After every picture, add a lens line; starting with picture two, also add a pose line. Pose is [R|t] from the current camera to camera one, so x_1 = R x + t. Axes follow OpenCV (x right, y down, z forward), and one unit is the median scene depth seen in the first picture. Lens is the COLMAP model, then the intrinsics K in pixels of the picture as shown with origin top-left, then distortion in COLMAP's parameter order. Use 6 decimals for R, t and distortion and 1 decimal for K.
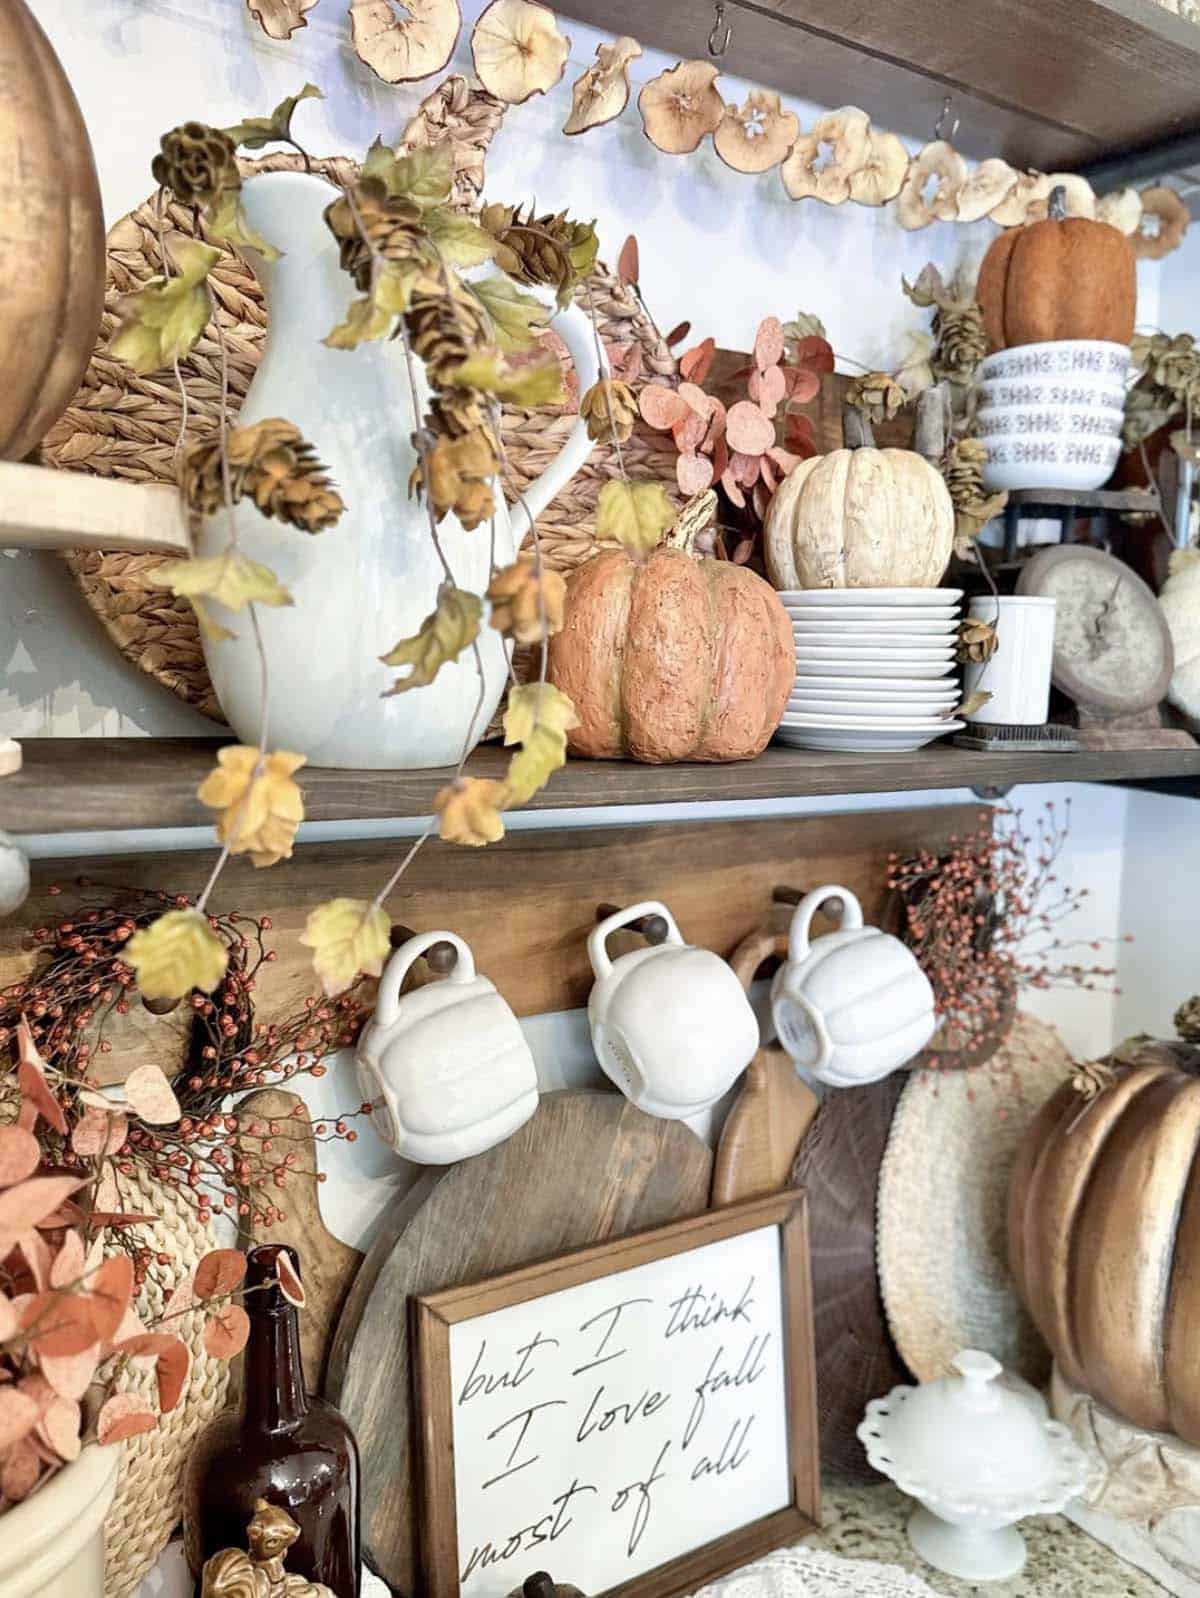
lens RADIAL K [[1129.1, 0, 600.0], [0, 1129.1, 799.0], [0, 0, 1]] dist [0.002888, -0.036052]
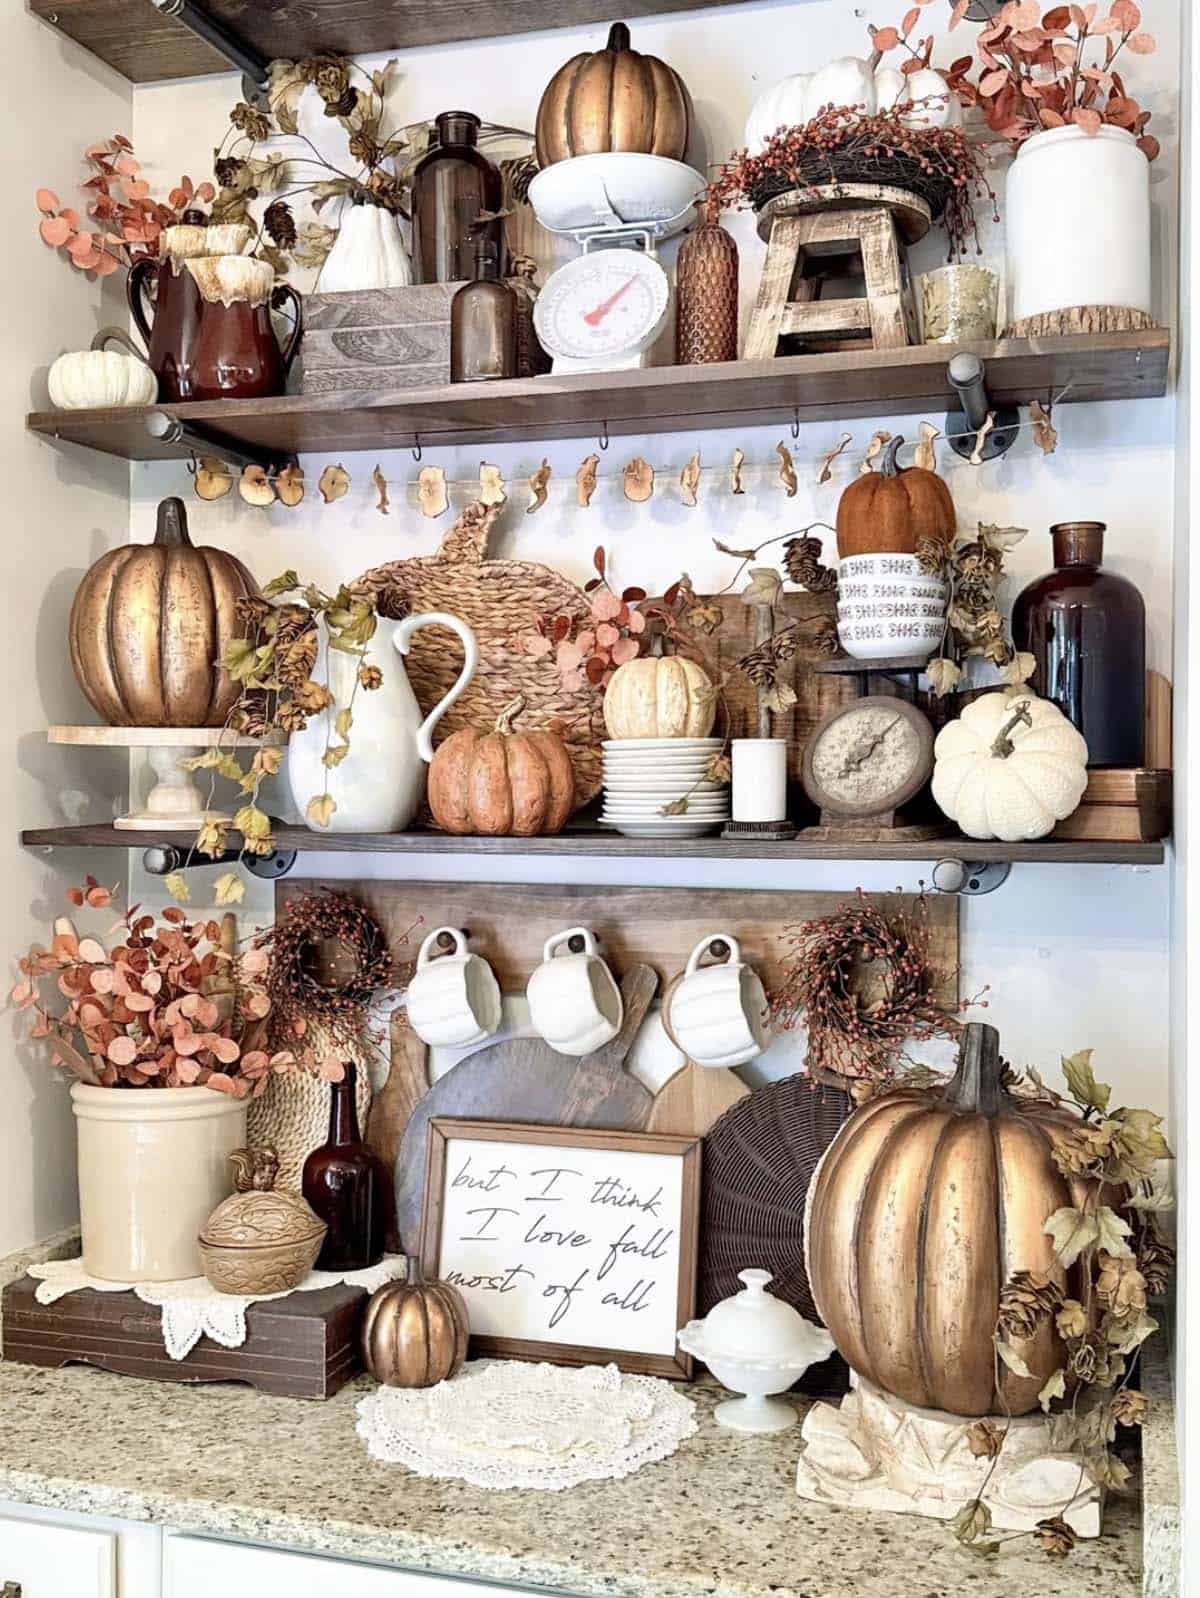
lens RADIAL K [[1129.1, 0, 600.0], [0, 1129.1, 799.0], [0, 0, 1]] dist [0.002888, -0.036052]
pose [[0.747767, -0.015121, -0.663789, 1.184175], [-0.069185, 0.992524, -0.100547, 0.068863], [0.660347, 0.121110, 0.741131, -0.265384]]
